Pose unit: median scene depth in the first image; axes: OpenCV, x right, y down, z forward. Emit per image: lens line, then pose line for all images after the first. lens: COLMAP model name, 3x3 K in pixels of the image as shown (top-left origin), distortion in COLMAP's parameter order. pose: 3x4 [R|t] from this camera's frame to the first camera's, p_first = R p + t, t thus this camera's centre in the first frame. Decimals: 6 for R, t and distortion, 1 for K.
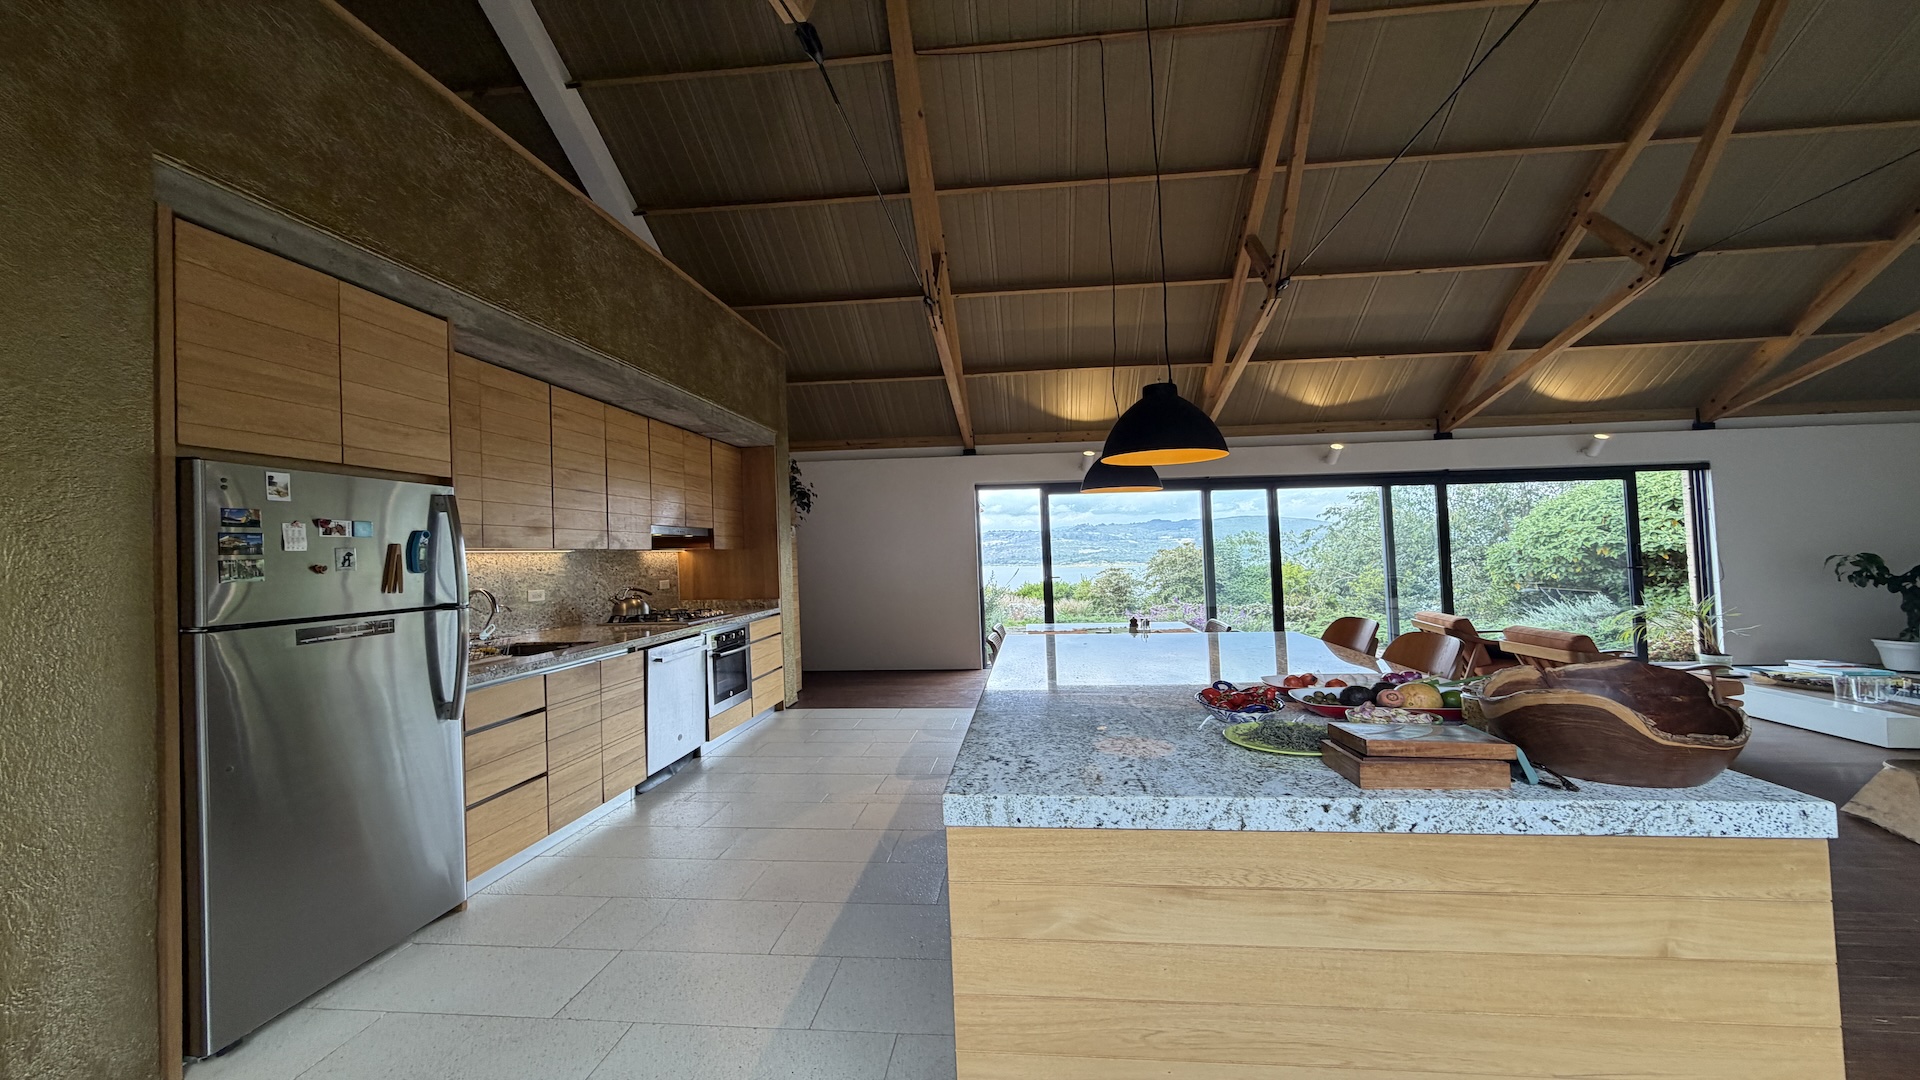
lens RADIAL K [[762.2, 0, 937.9], [0, 762.2, 531.2], [0, 0, 1]] dist [0.001579, -0.000029]
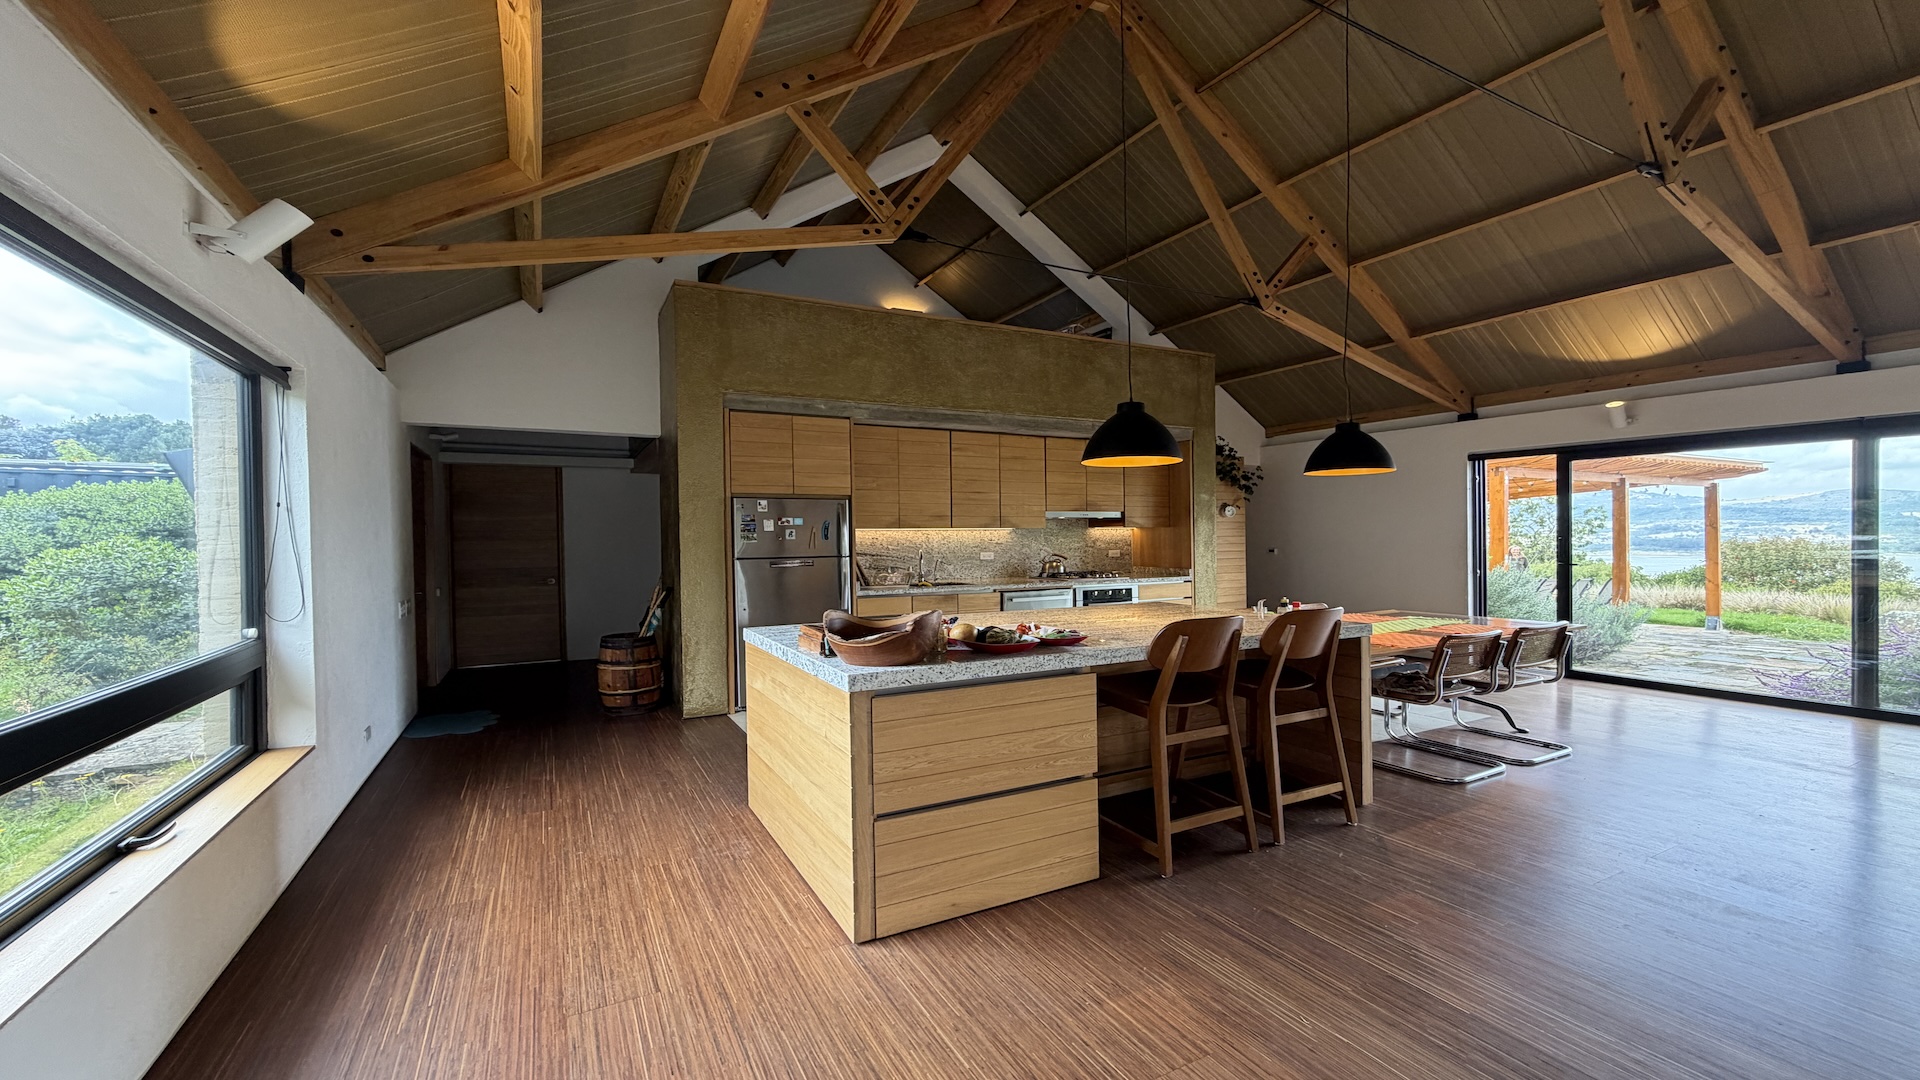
lens RADIAL K [[760.8, 0, 946.1], [0, 760.8, 557.3], [0, 0, 1]] dist [0.002560, 0.000105]
pose [[0.586249, 0.041649, -0.809059, 0.752090], [0.018226, 0.997747, 0.064569, -0.019049], [0.809926, -0.052599, 0.584169, -0.007939]]
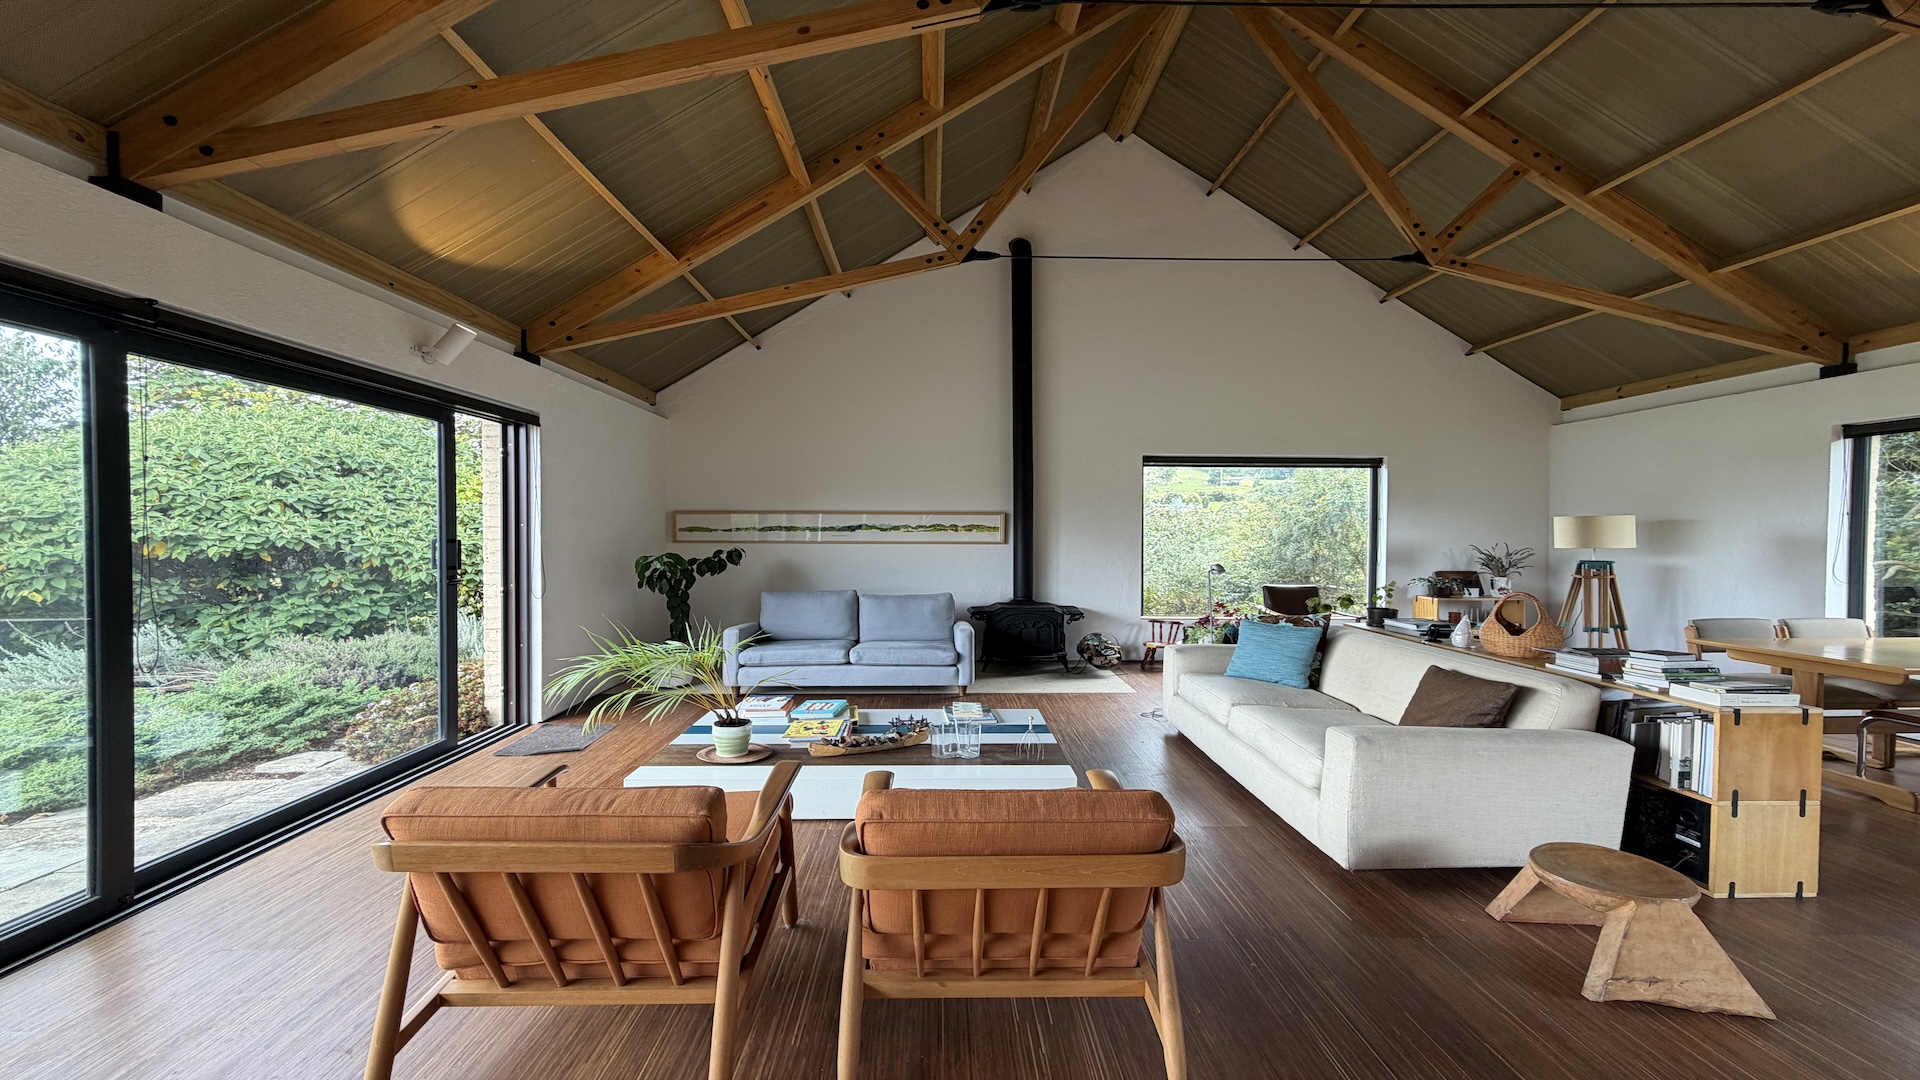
lens RADIAL K [[760.8, 0, 946.1], [0, 760.8, 557.3], [0, 0, 1]] dist [0.002560, 0.000105]
pose [[-0.155713, -0.015581, 0.987679, 0.301663], [-0.030166, 0.999484, 0.011011, 0.011321], [-0.987342, -0.028080, -0.156102, 0.727104]]
